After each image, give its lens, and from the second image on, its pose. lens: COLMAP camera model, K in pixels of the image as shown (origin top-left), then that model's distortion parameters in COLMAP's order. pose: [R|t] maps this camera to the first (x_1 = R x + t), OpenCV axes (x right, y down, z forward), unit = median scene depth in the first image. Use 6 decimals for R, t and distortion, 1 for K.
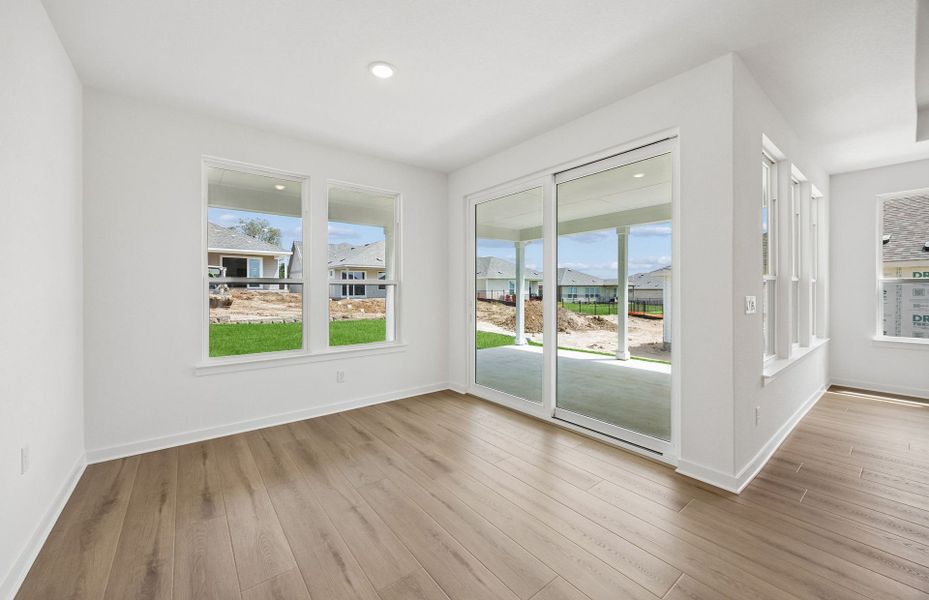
lens RADIAL K [[355.9, 0, 468.9], [0, 355.9, 291.6], [0, 0, 1]] dist [0.002358, -0.000002]
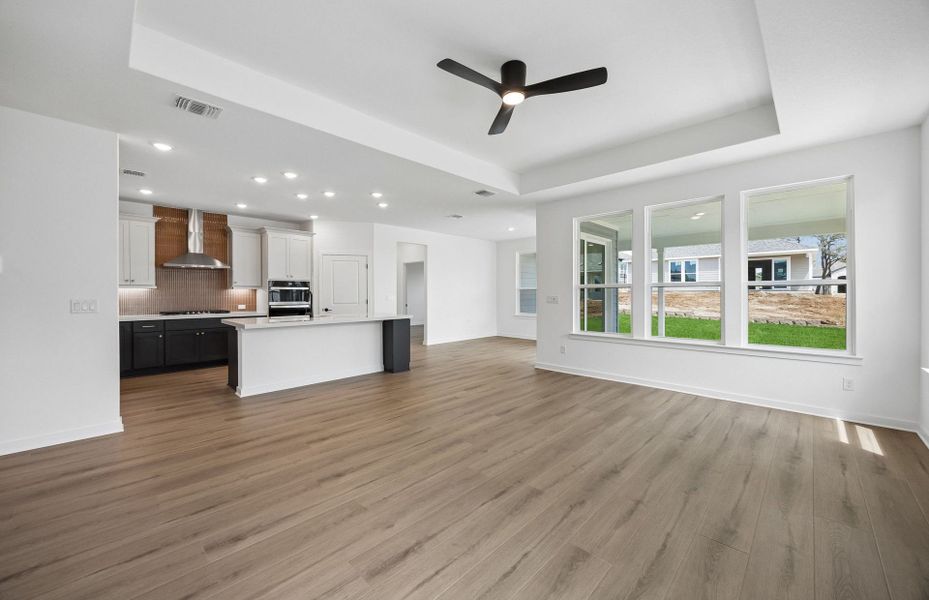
lens RADIAL K [[355.9, 0, 465.9], [0, 355.9, 297.1], [0, 0, 1]] dist [0.002358, -0.000002]
pose [[0.120417, 0.011380, -0.992658, 0.446145], [-0.000547, 0.999935, 0.011397, 0.000432], [0.992723, -0.000829, 0.120416, 0.020076]]
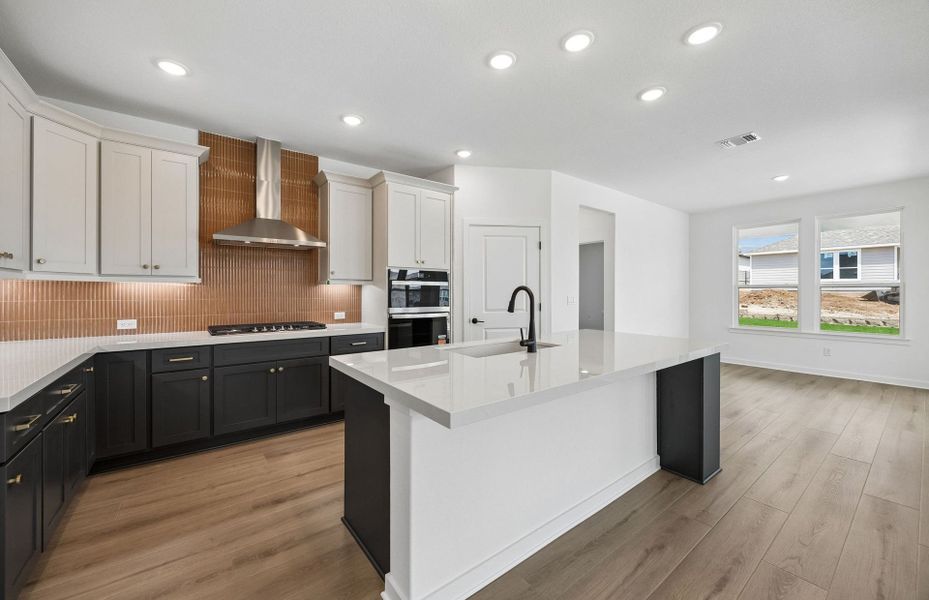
lens RADIAL K [[355.9, 0, 461.8], [0, 355.9, 295.4], [0, 0, 1]] dist [0.002358, -0.000002]
pose [[-0.021128, 0.008445, -0.999741, 0.246333], [-0.003177, 0.999959, 0.008514, 0.000802], [0.999772, 0.003357, -0.021100, -0.098882]]
